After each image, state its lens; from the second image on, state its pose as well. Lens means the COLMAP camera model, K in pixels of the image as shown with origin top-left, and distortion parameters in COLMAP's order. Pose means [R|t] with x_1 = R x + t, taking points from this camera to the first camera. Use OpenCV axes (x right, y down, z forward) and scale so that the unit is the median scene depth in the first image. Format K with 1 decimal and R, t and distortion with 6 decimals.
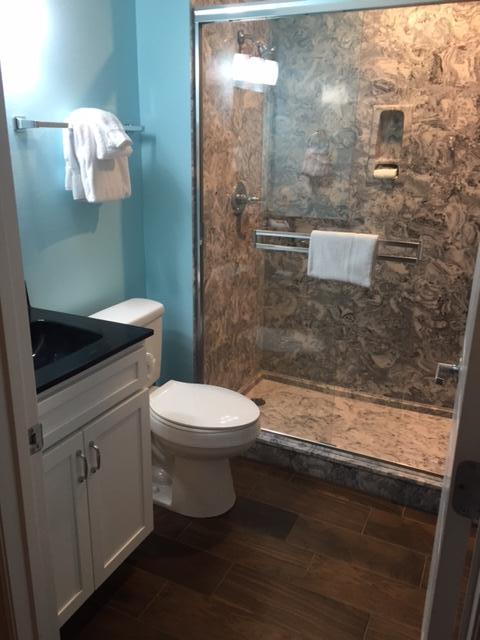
lens RADIAL K [[549.0, 0, 238.2], [0, 549.0, 321.3], [0, 0, 1]] dist [0.082600, -0.100819]
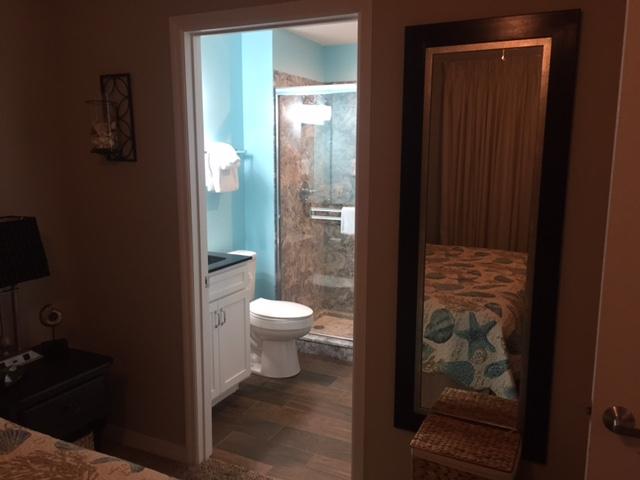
lens RADIAL K [[549.0, 0, 320.0], [0, 549.0, 239.9], [0, 0, 1]] dist [0.082600, -0.100819]
pose [[0.999905, -0.010939, -0.008356, 0.068399], [0.009593, 0.989098, -0.146949, 0.172522], [0.009873, 0.146855, 0.989109, -0.631274]]
